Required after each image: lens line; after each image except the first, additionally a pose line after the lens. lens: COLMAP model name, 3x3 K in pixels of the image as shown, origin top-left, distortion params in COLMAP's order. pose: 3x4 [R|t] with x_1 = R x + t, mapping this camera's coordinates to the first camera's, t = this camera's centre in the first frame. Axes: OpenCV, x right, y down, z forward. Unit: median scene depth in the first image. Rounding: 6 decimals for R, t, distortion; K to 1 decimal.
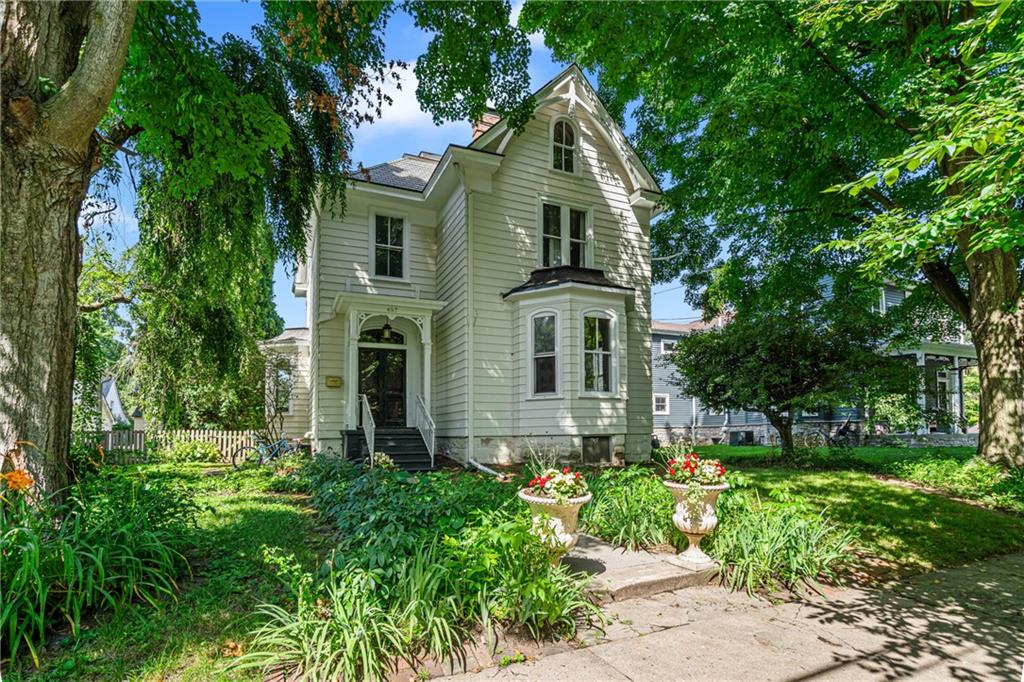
lens RADIAL K [[474.5, 0, 508.7], [0, 474.5, 402.1], [0, 0, 1]] dist [-0.000097, -0.000050]
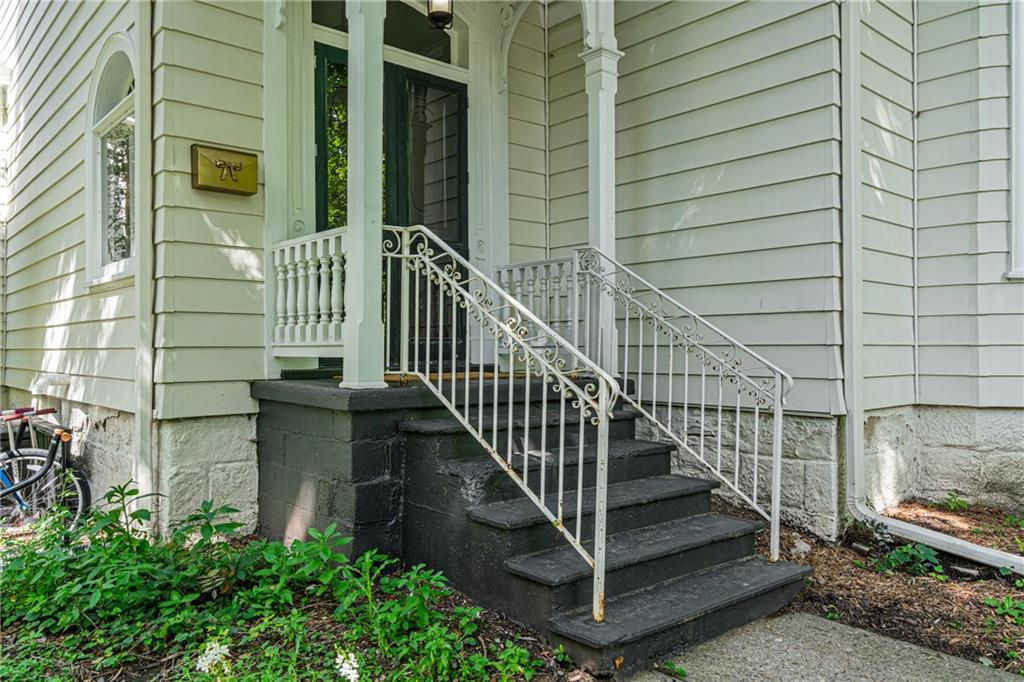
lens RADIAL K [[755.0, 0, 507.9], [0, 755.0, 336.4], [0, 0, 1]] dist [0.011602, 0.004238]
pose [[0.963352, 0.016752, 0.267716, -0.237953], [-0.029804, 0.998553, 0.044763, 0.012494], [-0.266579, -0.051101, 0.962457, 0.433586]]
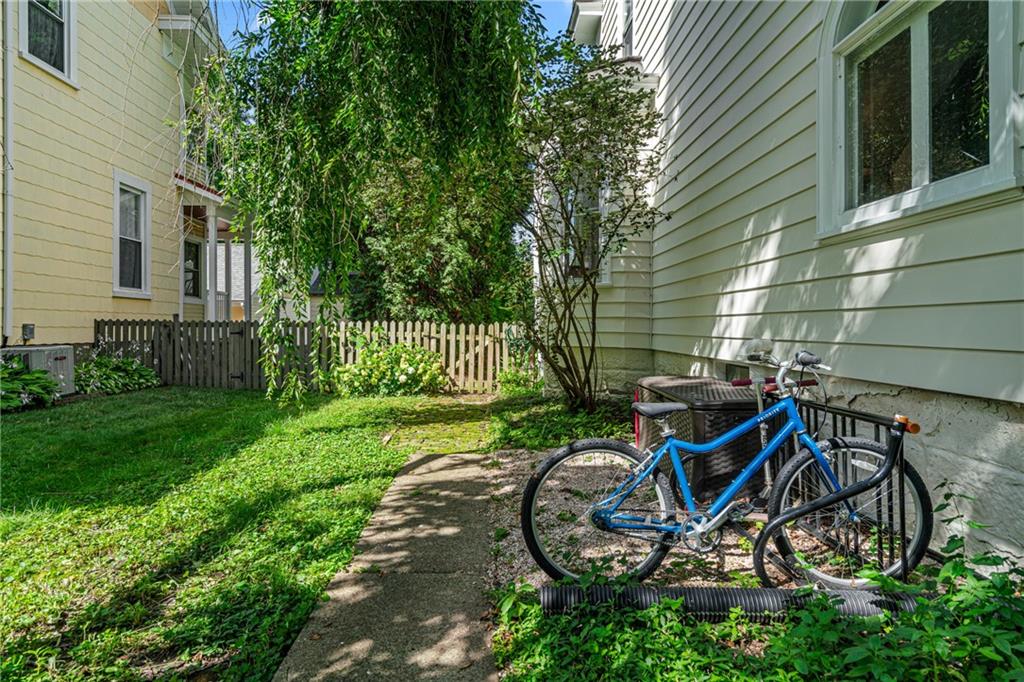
lens RADIAL K [[566.8, 0, 515.8], [0, 566.8, 324.5], [0, 0, 1]] dist [-0.005169, -0.001517]
pose [[0.917035, 0.015236, -0.398516, -0.344680], [0.011721, 0.997809, 0.065120, 0.027956], [0.398634, -0.064388, 0.914847, 0.558056]]
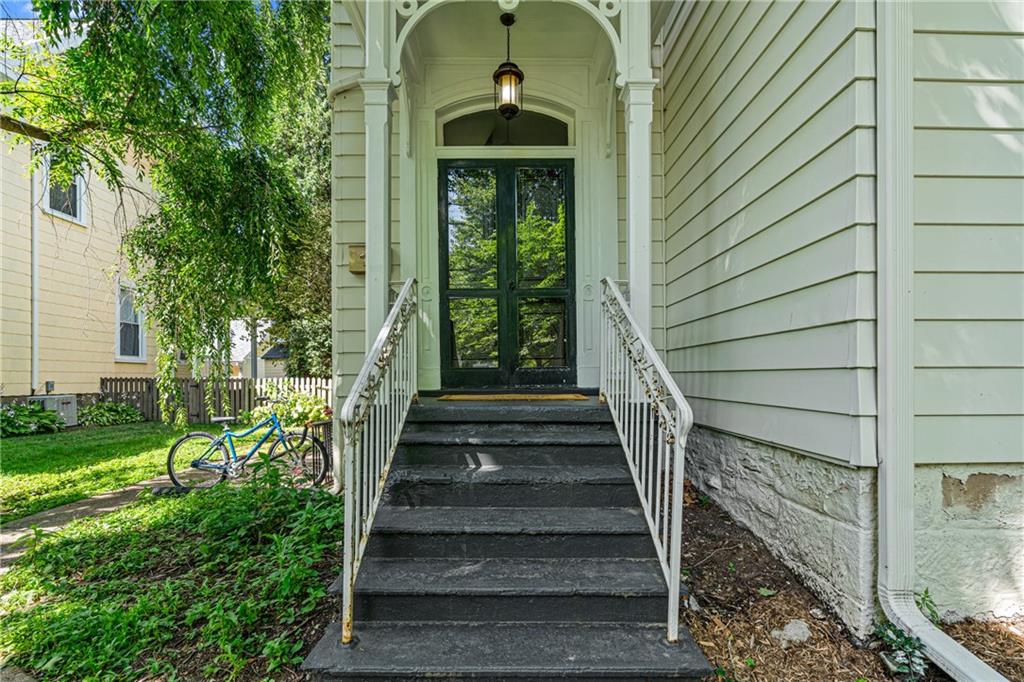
lens RADIAL K [[474.5, 0, 512.0], [0, 474.5, 377.1], [0, 0, 1]] dist [-0.000097, -0.000050]
pose [[0.909873, 0.011821, -0.414719, -0.088506], [0.017413, 0.997625, 0.066639, 0.016745], [0.414522, -0.067854, 0.907506, 0.512668]]
